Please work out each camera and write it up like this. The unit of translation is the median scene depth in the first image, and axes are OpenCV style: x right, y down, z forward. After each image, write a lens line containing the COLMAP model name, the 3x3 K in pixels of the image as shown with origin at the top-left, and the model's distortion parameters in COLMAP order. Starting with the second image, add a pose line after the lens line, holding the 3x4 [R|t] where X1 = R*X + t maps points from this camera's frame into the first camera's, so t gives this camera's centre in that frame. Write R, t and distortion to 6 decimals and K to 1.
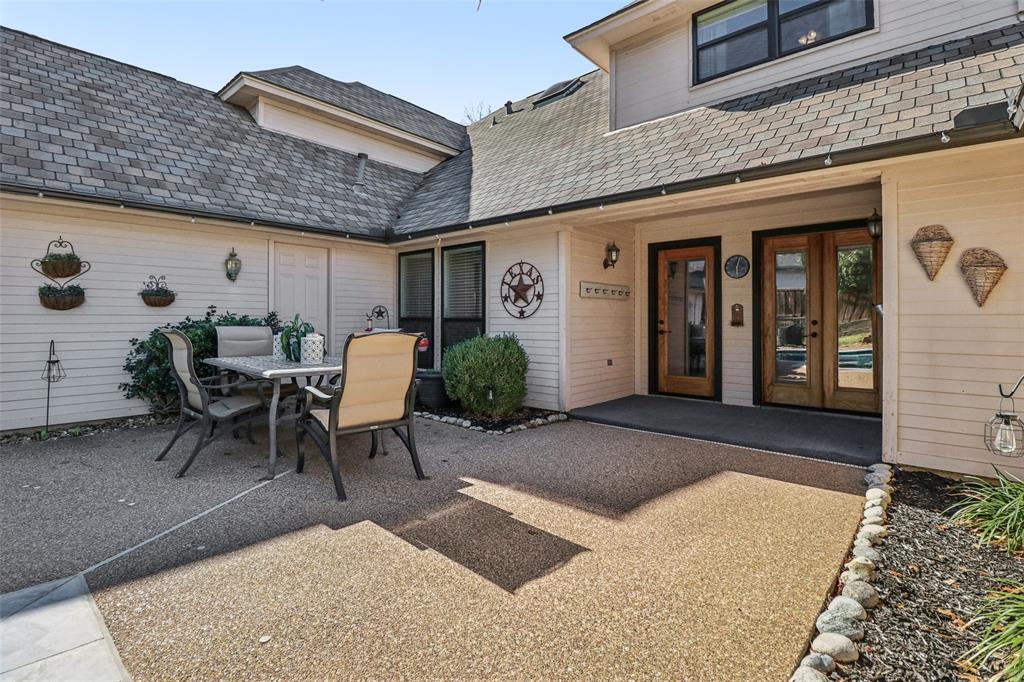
lens RADIAL K [[476.2, 0, 513.9], [0, 476.2, 315.9], [0, 0, 1]] dist [0.004835, -0.004494]
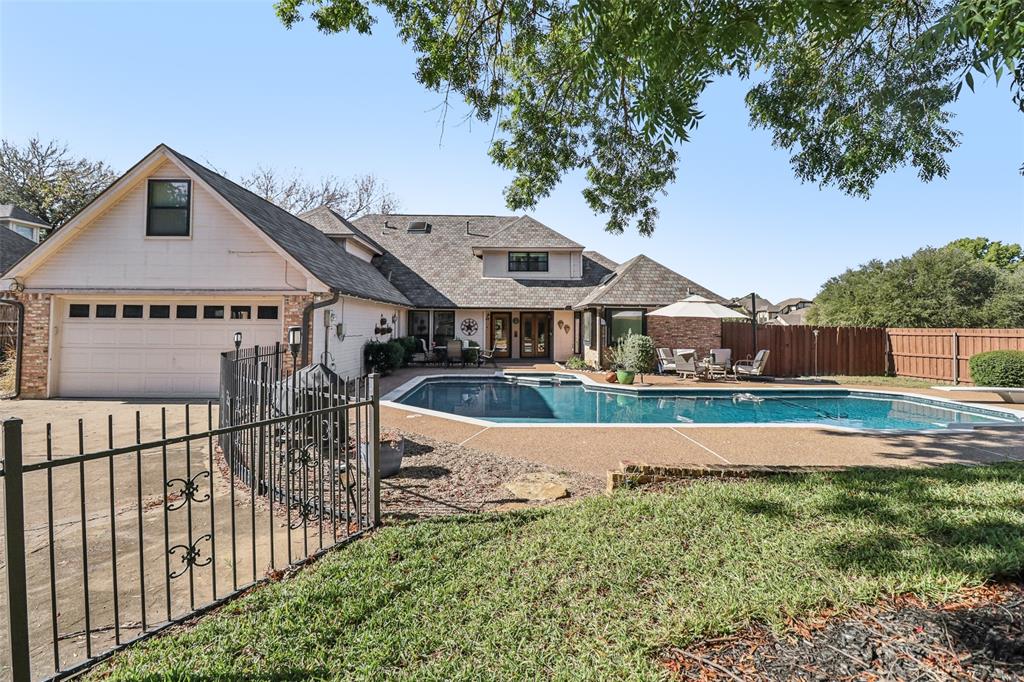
lens RADIAL K [[476.2, 0, 511.4], [0, 476.2, 337.4], [0, 0, 1]] dist [0.004835, -0.004494]
pose [[0.734831, -0.015101, 0.678082, -2.051139], [-0.007604, 0.999506, 0.030499, -0.086920], [-0.678207, -0.027568, 0.734353, -1.677430]]
